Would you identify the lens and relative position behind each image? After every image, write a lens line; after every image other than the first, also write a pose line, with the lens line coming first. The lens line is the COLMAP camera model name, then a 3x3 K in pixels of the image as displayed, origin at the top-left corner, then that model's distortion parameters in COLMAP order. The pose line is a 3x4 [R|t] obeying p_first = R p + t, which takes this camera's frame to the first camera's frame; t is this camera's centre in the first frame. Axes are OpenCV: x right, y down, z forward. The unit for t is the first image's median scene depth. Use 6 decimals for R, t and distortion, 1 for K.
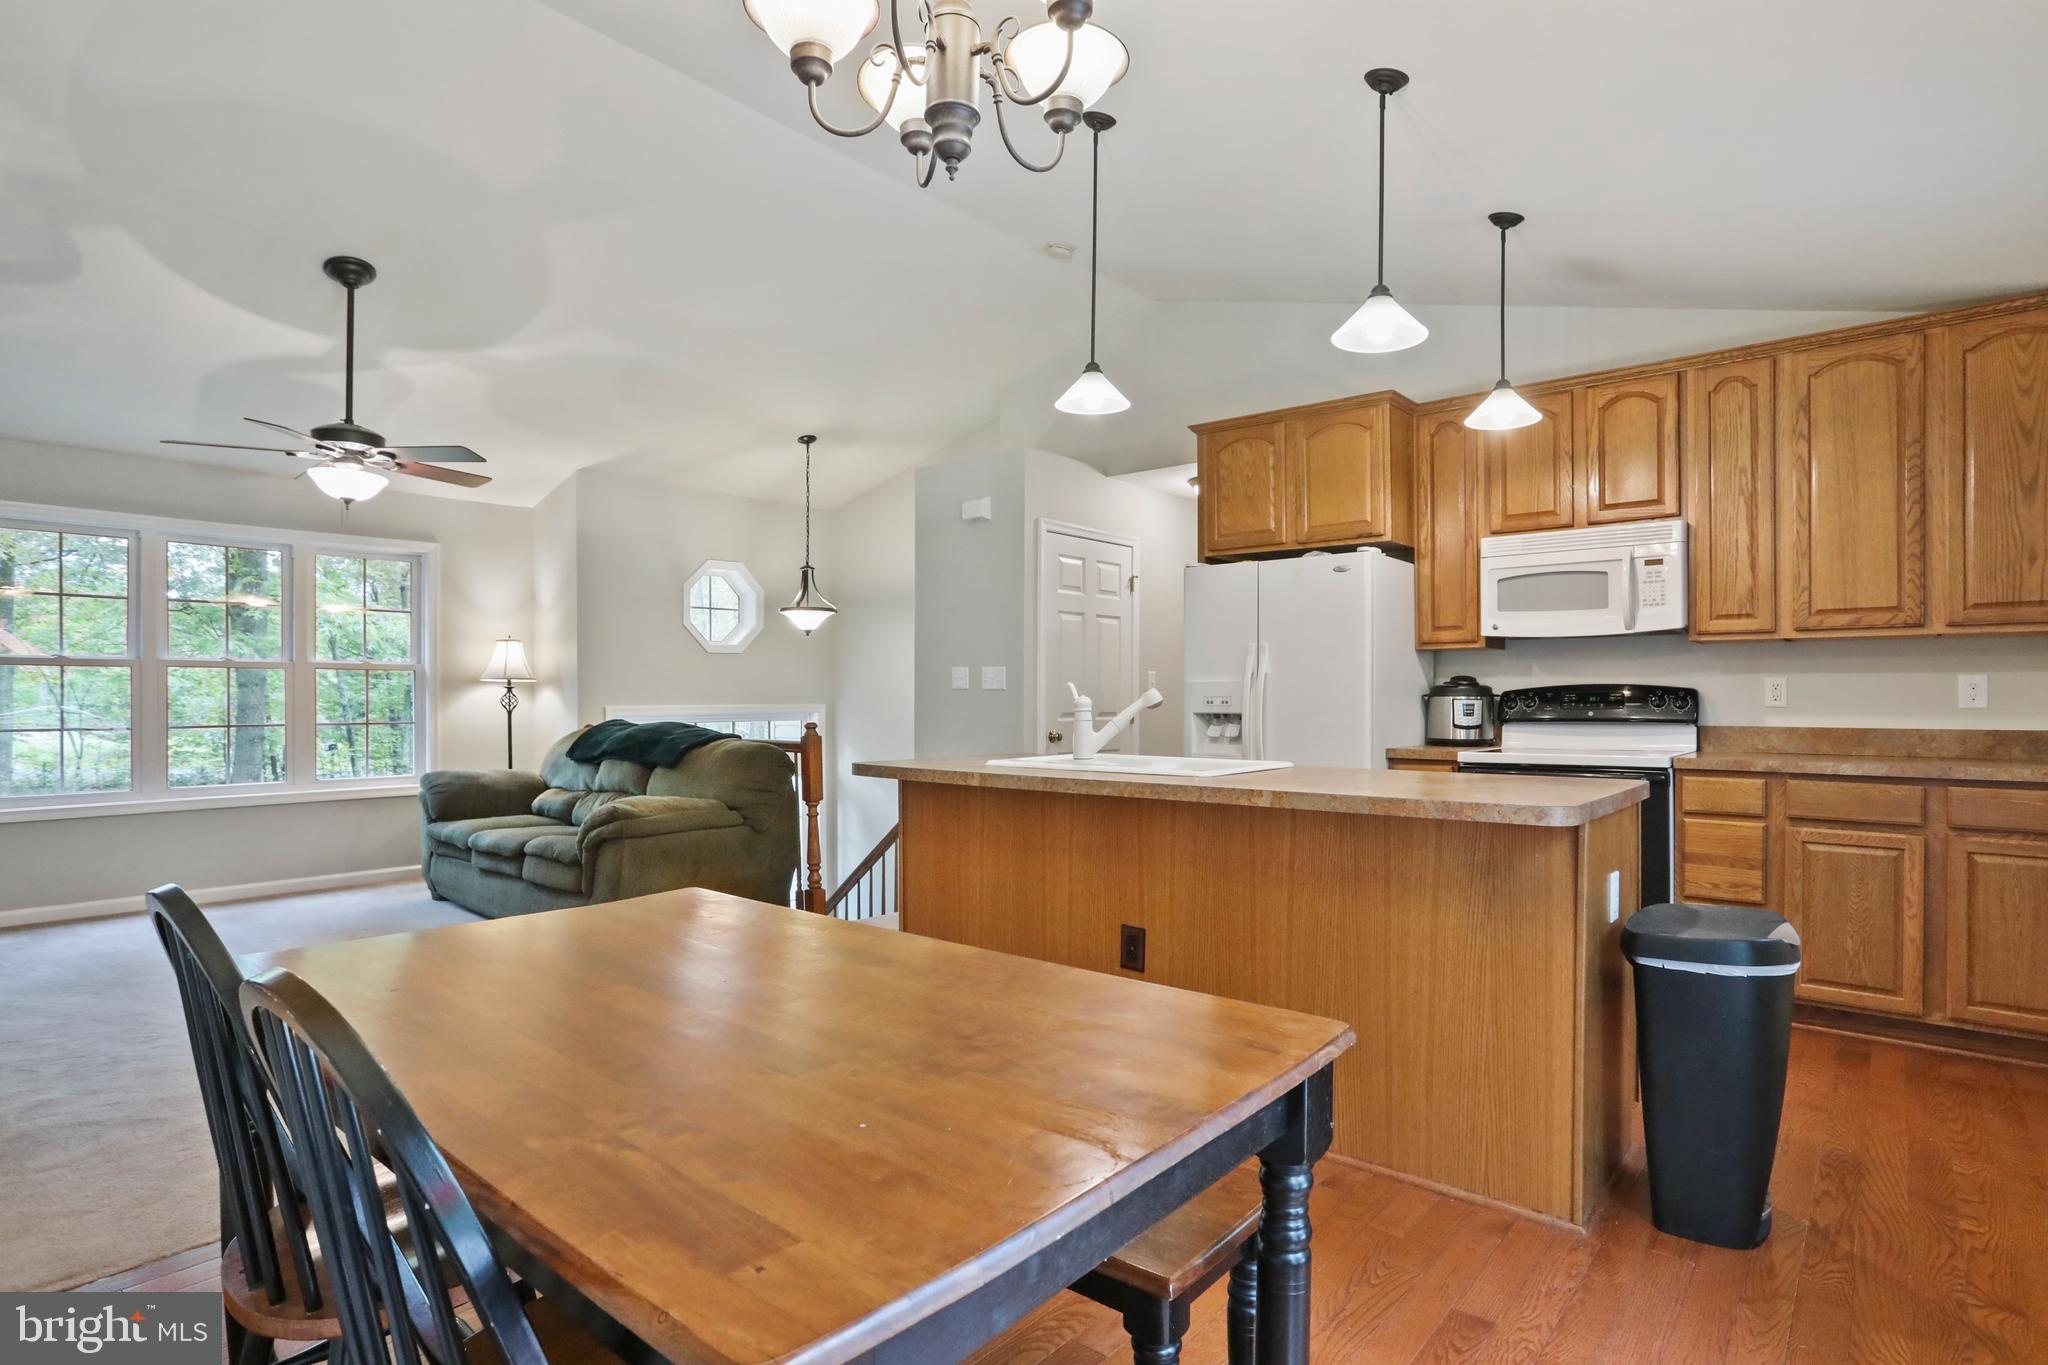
lens RADIAL K [[1050.1, 0, 1017.4], [0, 1050.1, 694.2], [0, 0, 1]] dist [-0.058678, 0.030471]
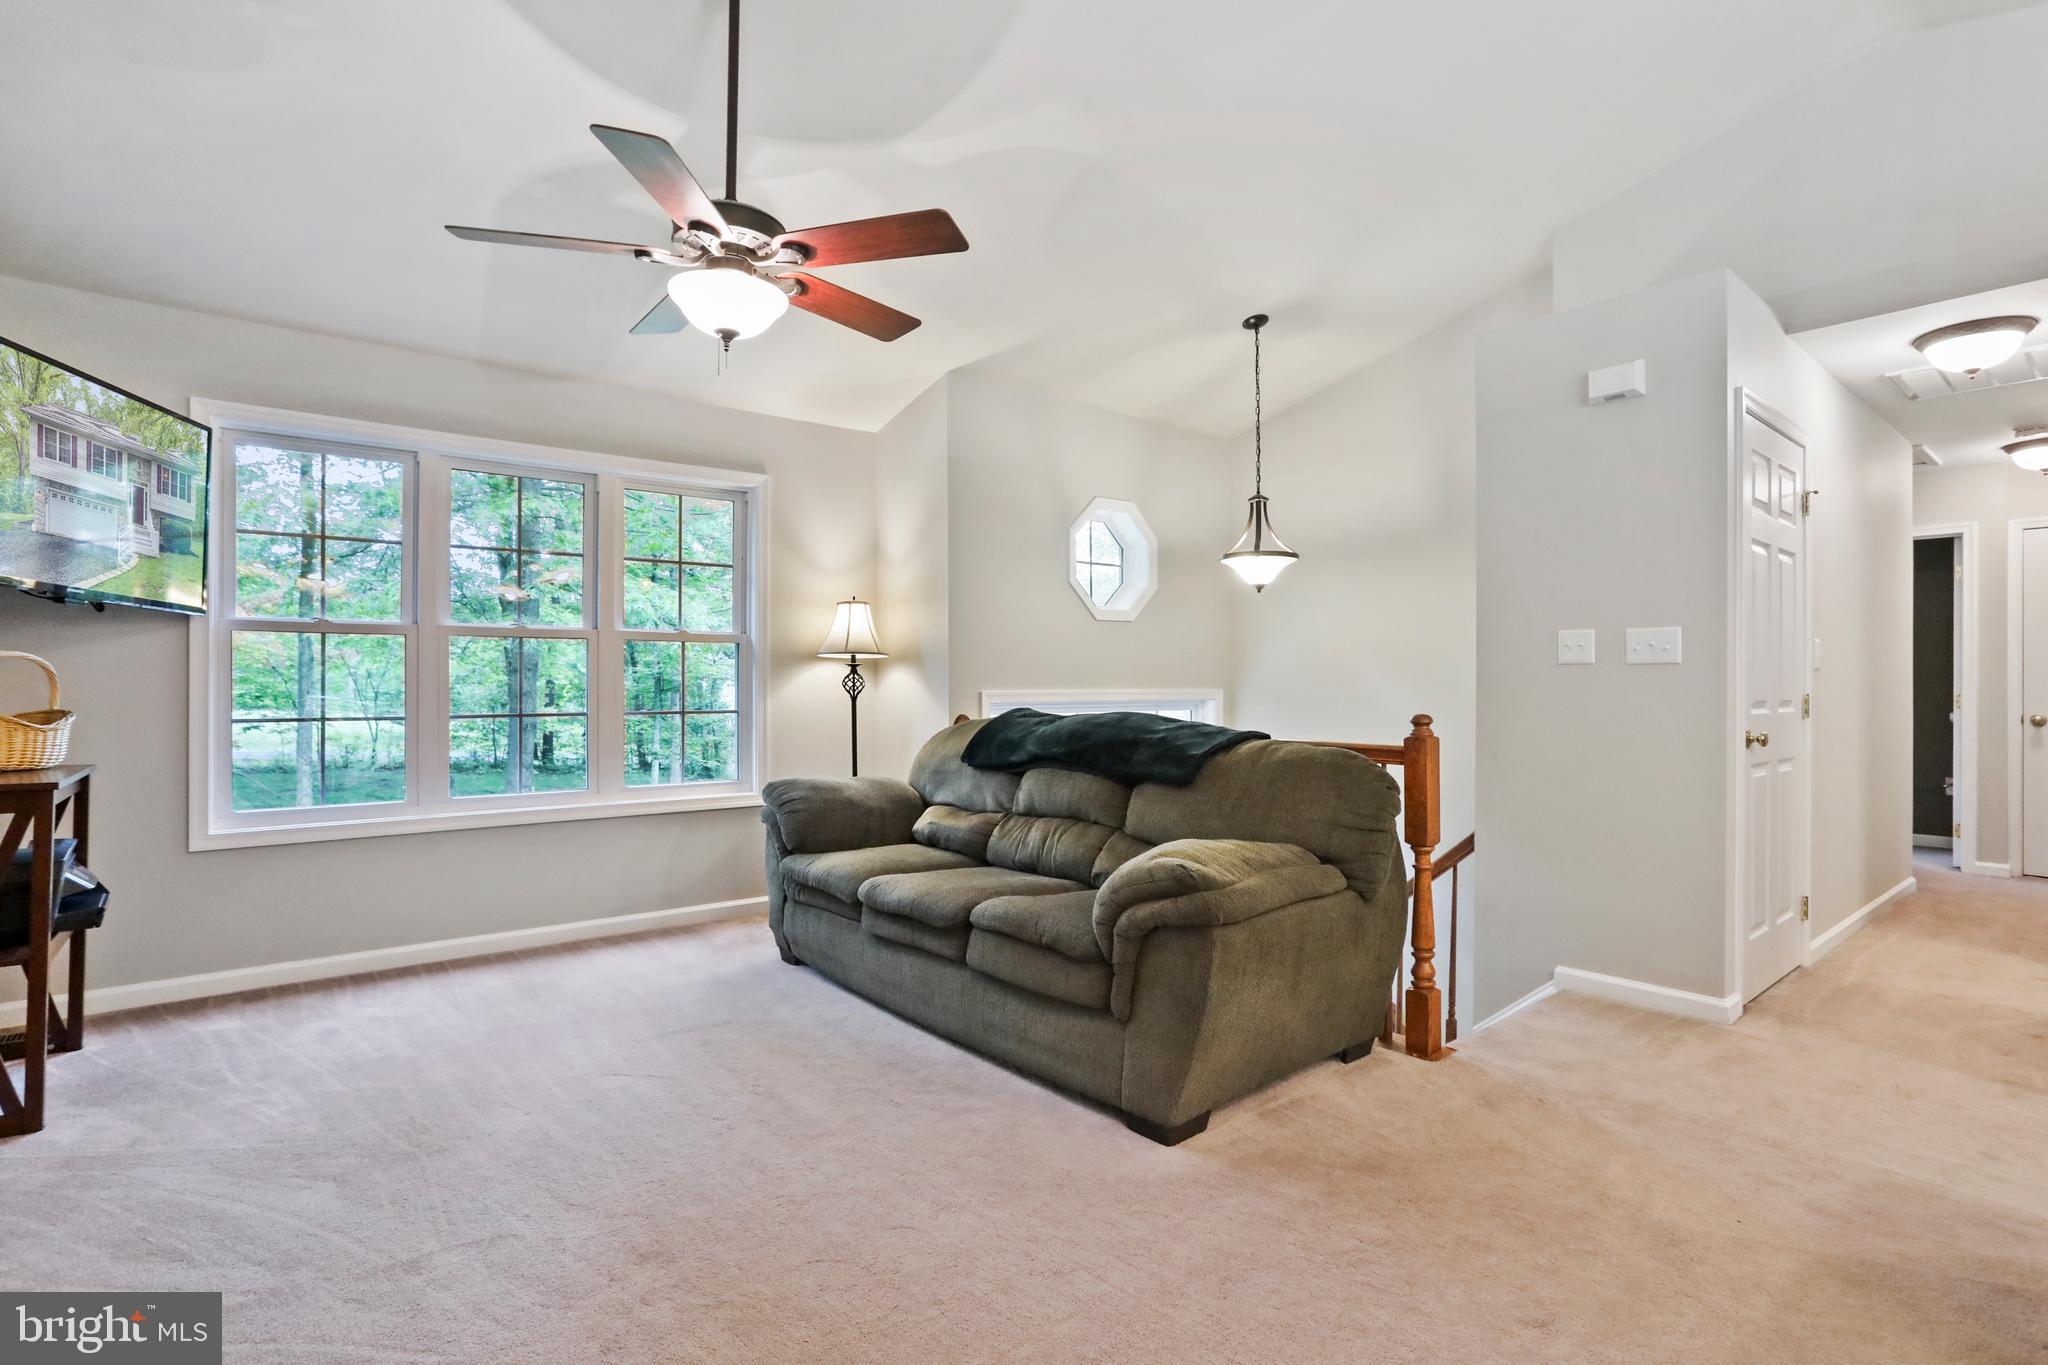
lens RADIAL K [[1000.1, 0, 1024.2], [0, 1000.1, 685.7], [0, 0, 1]] dist [-0.055503, 0.033859]
pose [[0.986808, 0.001493, -0.161888, -0.381786], [-0.001423, 0.999999, 0.000543, 0.012117], [0.161889, -0.000306, 0.986809, 0.460958]]
